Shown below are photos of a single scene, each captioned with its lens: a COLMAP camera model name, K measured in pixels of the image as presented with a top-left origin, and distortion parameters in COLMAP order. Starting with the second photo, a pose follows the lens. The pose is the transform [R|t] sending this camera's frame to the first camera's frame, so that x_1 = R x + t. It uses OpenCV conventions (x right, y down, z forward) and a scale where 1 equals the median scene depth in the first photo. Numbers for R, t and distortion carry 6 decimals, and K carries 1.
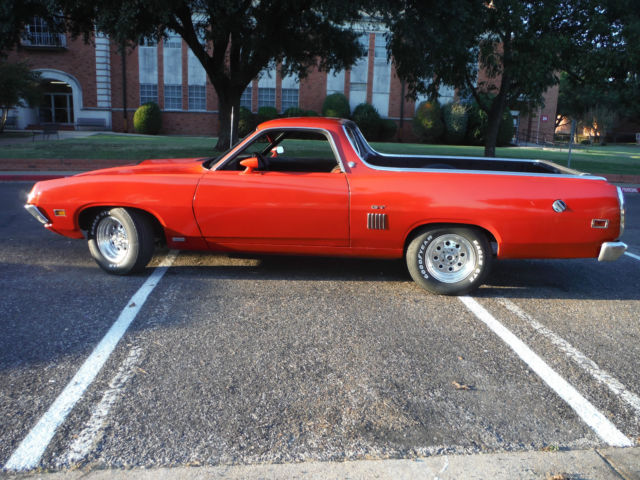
lens RADIAL K [[557.7, 0, 320.0], [0, 557.7, 240.0], [0, 0, 1]] dist [-0.018053, 0.001695]
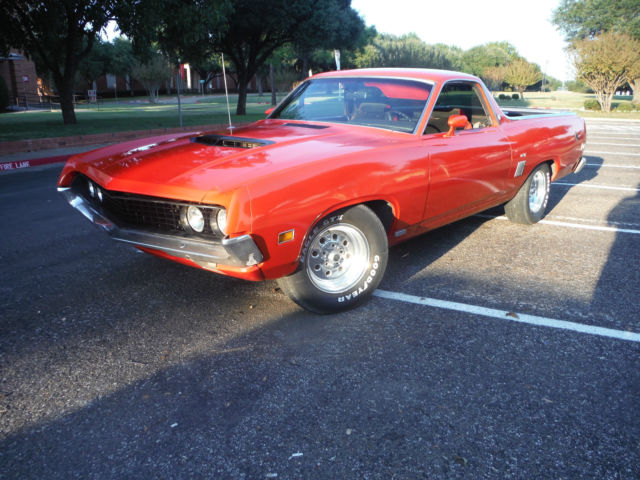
lens RADIAL K [[557.7, 0, 320.0], [0, 557.7, 240.0], [0, 0, 1]] dist [-0.018053, 0.001695]
pose [[0.546842, -0.235902, 0.803315, -0.967377], [0.194069, 0.969067, 0.152468, -0.132712], [-0.814433, 0.072523, 0.575707, 0.711555]]
